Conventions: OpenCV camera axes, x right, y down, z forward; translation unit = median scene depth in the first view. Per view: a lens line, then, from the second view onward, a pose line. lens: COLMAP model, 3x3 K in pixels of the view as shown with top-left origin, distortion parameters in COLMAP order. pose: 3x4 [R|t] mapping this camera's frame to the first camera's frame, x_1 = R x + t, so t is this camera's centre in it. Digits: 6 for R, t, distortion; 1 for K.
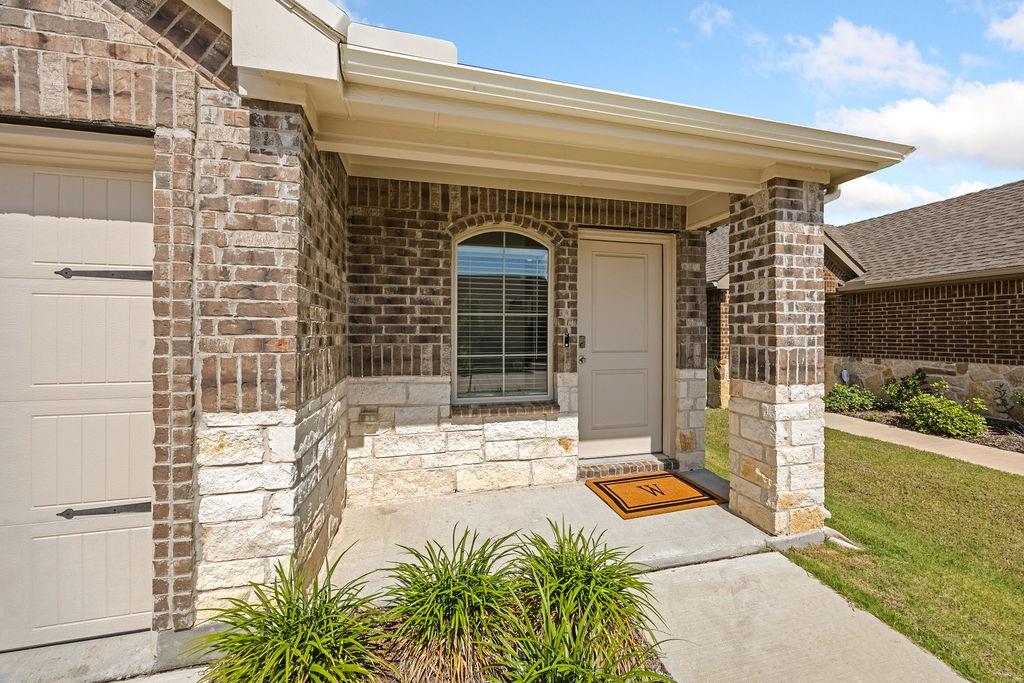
lens RADIAL K [[395.4, 0, 516.9], [0, 395.4, 328.6], [0, 0, 1]] dist [-0.001180, -0.000125]
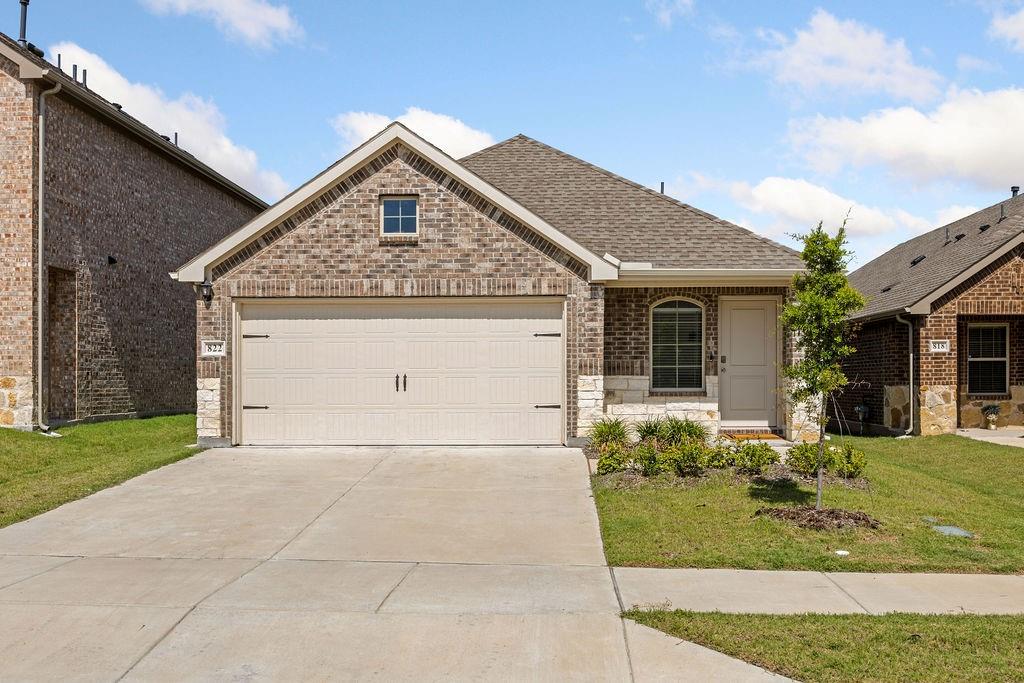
lens RADIAL K [[993.7, 0, 529.6], [0, 993.7, 376.7], [0, 0, 1]] dist [-0.008291, 0.004020]
pose [[0.962470, -0.004964, -0.271343, 0.730202], [0.005911, 0.999979, 0.002670, 0.127228], [0.271324, -0.004174, 0.962479, -4.756522]]
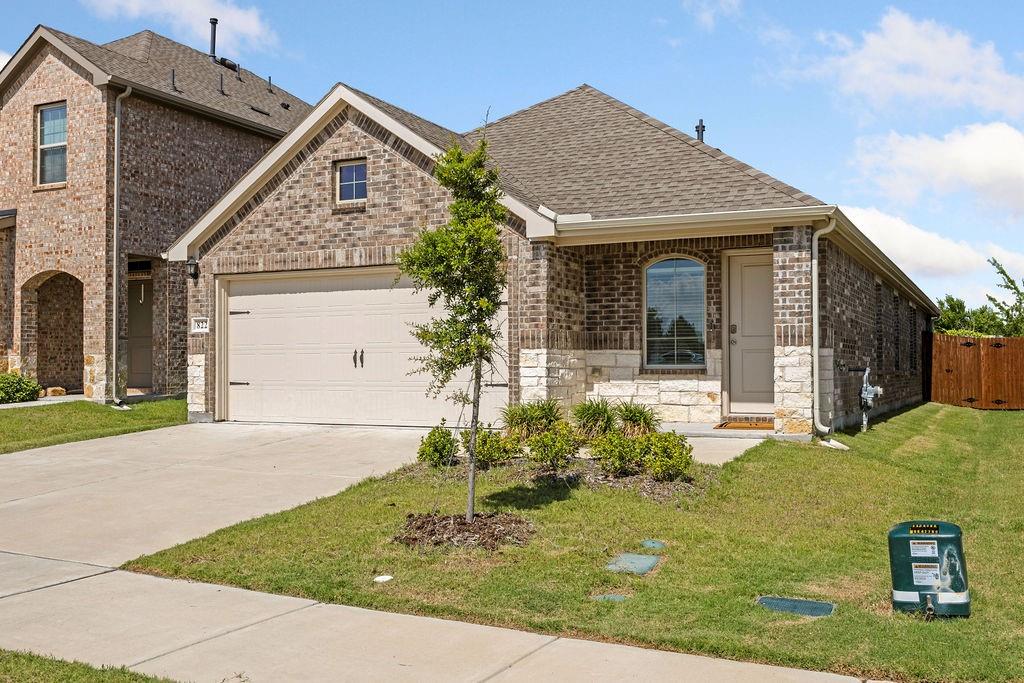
lens RADIAL K [[987.6, 0, 512.0], [0, 987.6, 341.5], [0, 0, 1]] dist [0.000506, -0.002700]
pose [[0.755991, -0.020427, -0.654263, 2.567189], [0.007588, 0.999719, -0.022445, 0.206802], [0.654538, 0.012004, 0.755934, -2.979303]]
